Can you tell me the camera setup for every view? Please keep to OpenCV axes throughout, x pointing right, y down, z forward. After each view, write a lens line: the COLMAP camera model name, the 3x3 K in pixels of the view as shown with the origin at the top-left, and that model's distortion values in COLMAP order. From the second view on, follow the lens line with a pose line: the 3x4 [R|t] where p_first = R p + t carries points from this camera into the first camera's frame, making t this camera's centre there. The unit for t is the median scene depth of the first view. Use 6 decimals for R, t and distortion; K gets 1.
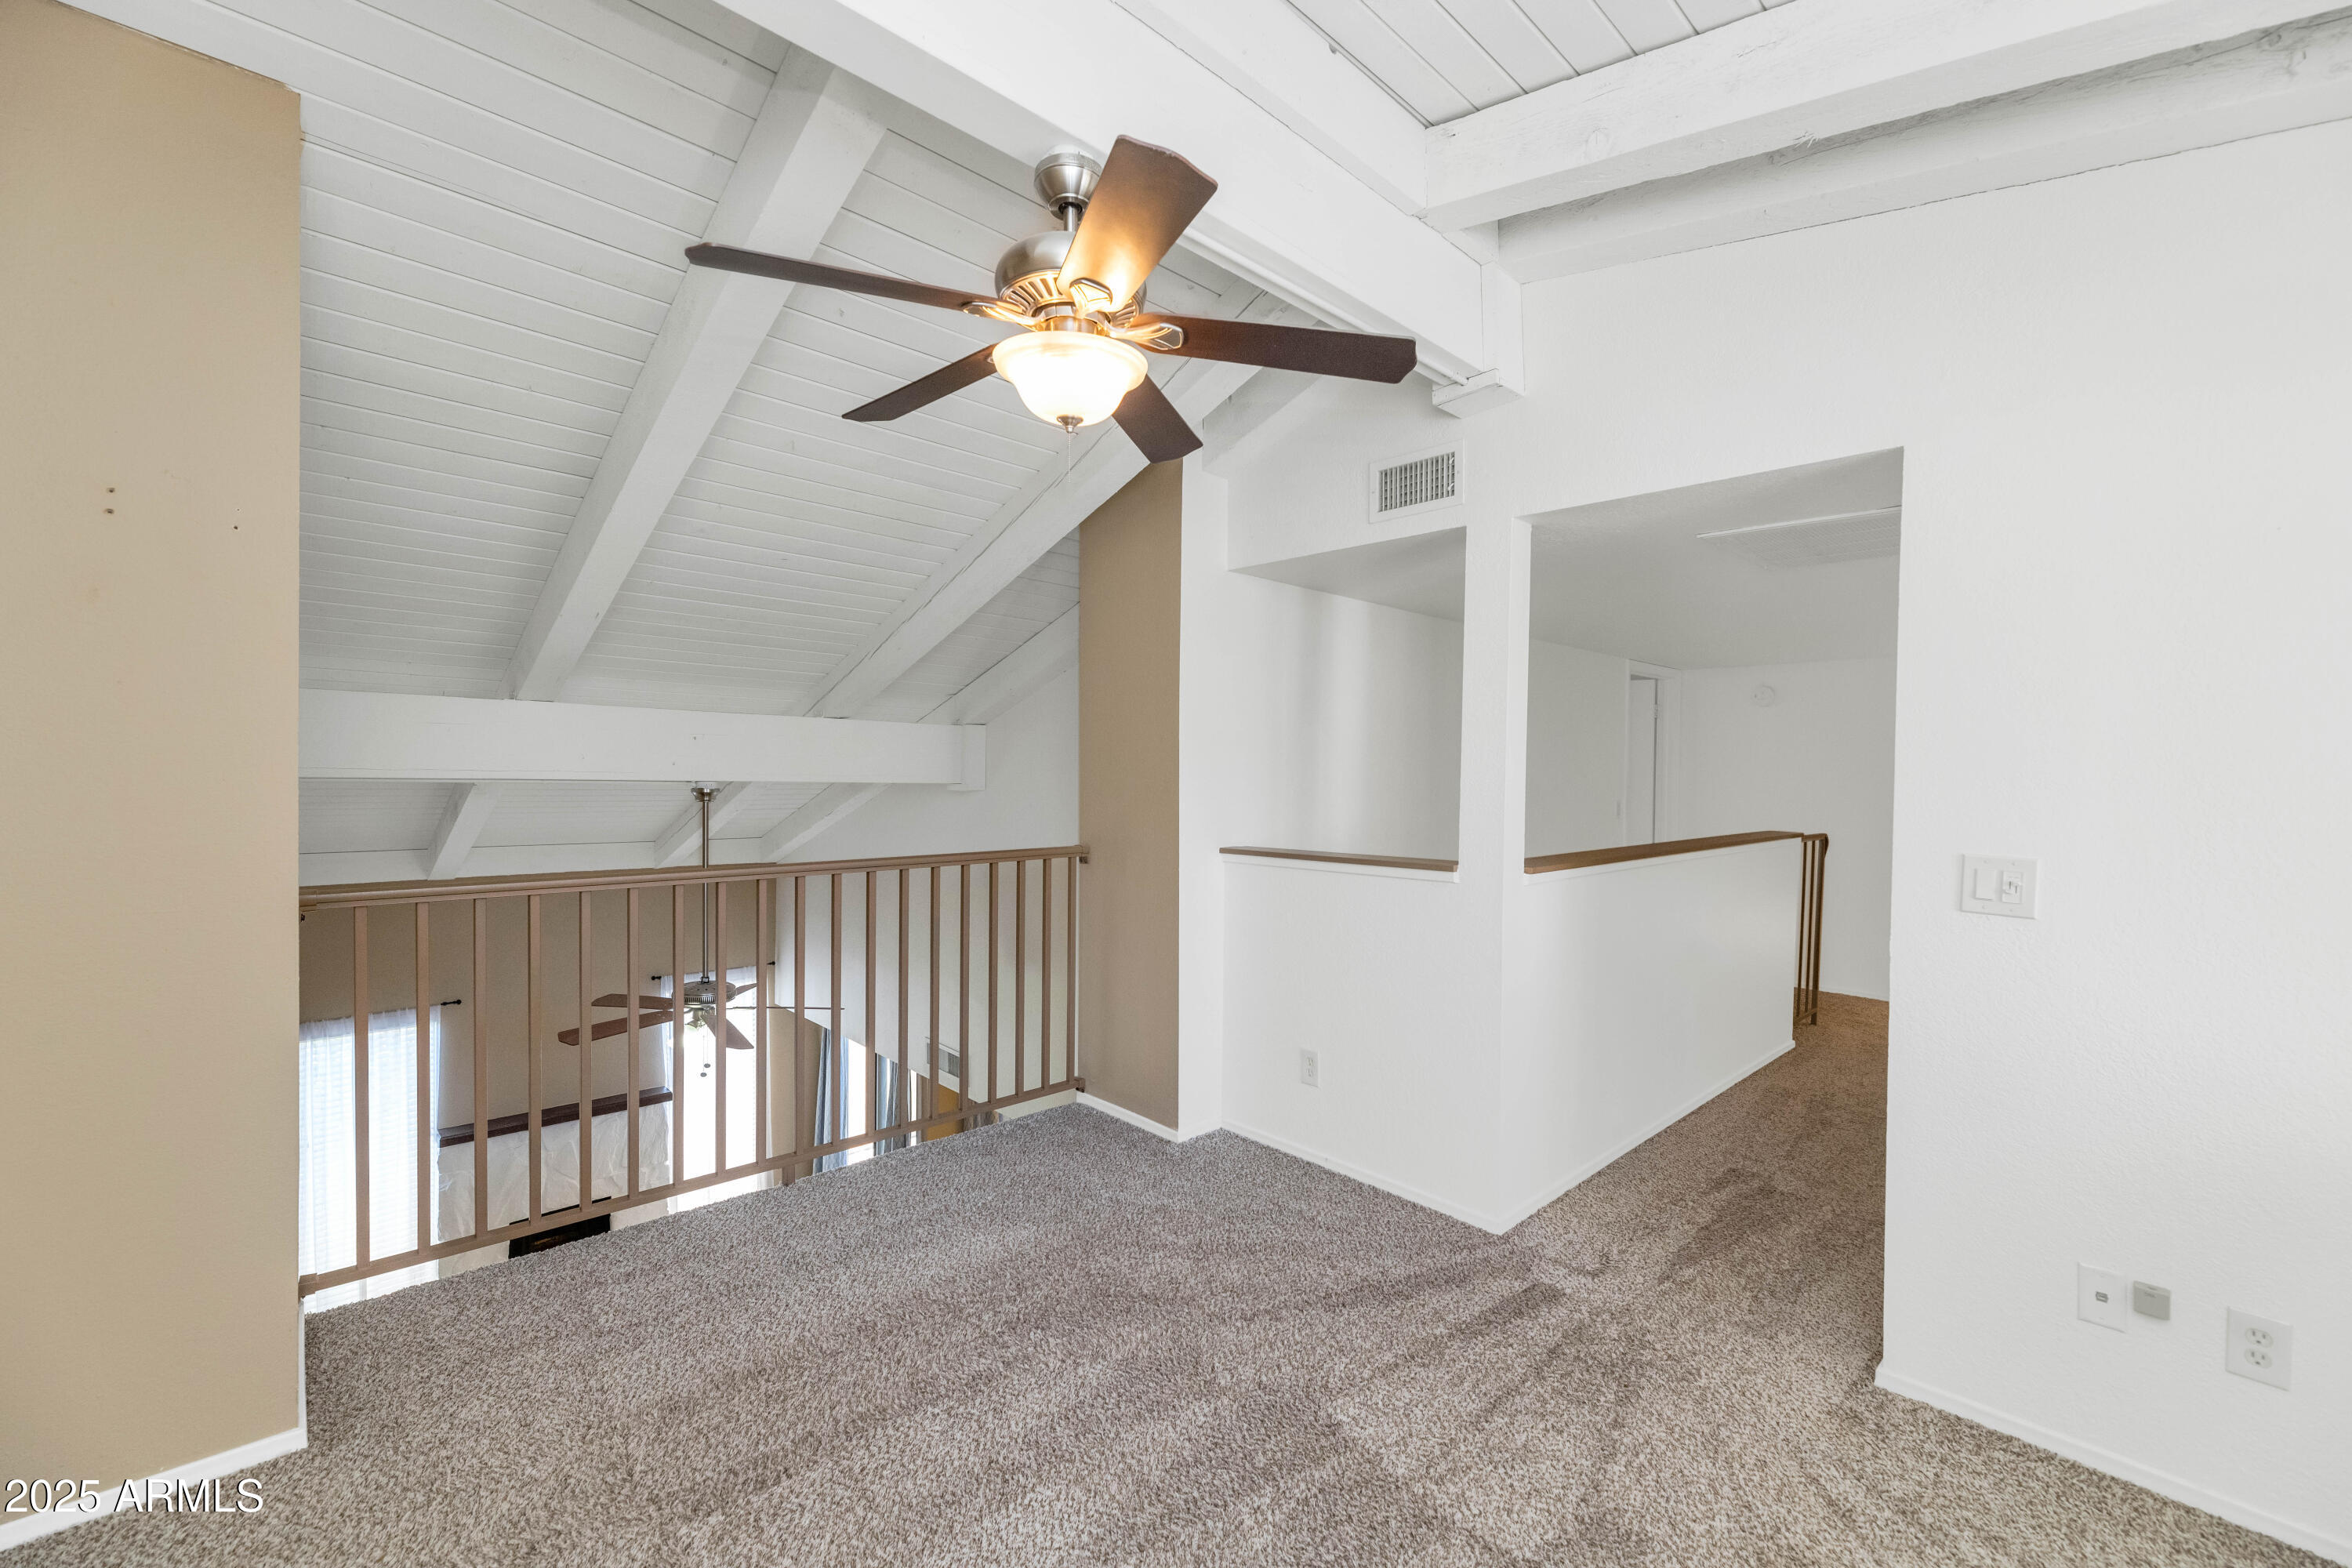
lens RADIAL K [[964.2, 0, 1191.0], [0, 964.2, 768.6], [0, 0, 1]] dist [0.000440, 0.000462]
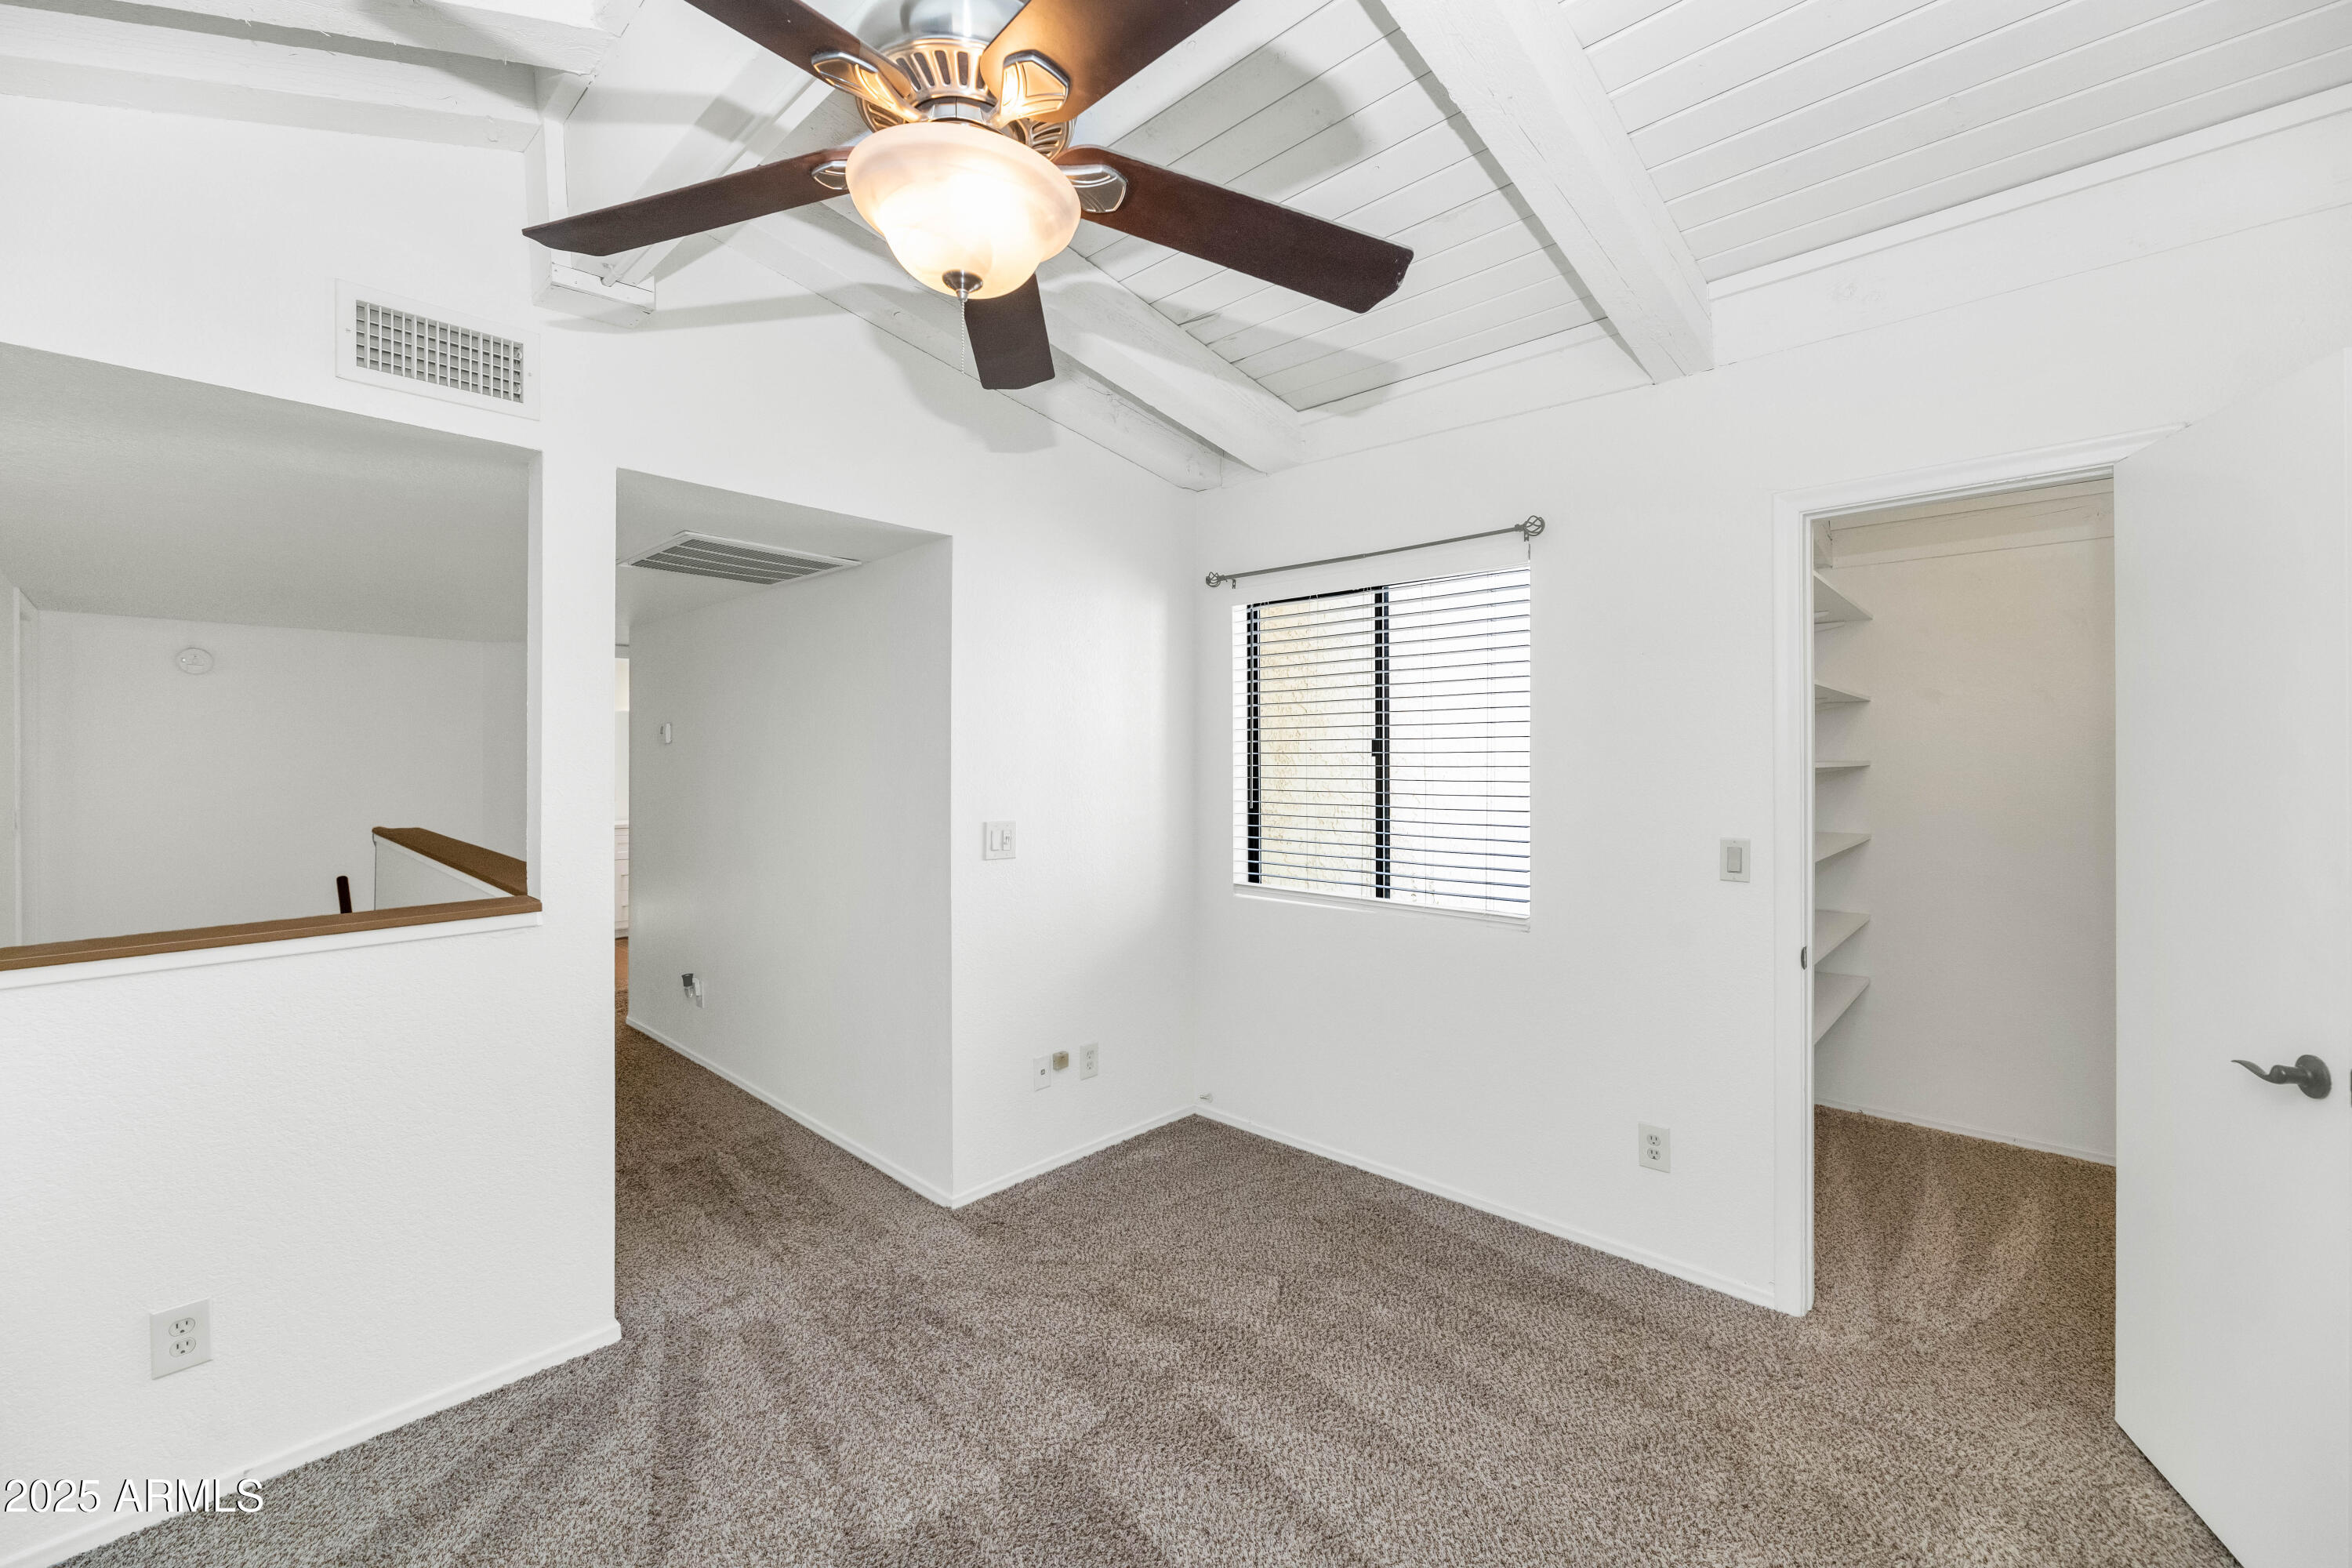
lens RADIAL K [[960.0, 0, 1146.2], [0, 960.0, 769.8], [0, 0, 1]] dist [-0.002047, 0.000003]
pose [[-0.028394, -0.023900, 0.999311, -0.664049], [0.006455, 0.999689, 0.024092, -0.025058], [-0.999576, 0.007135, -0.028231, 0.760163]]
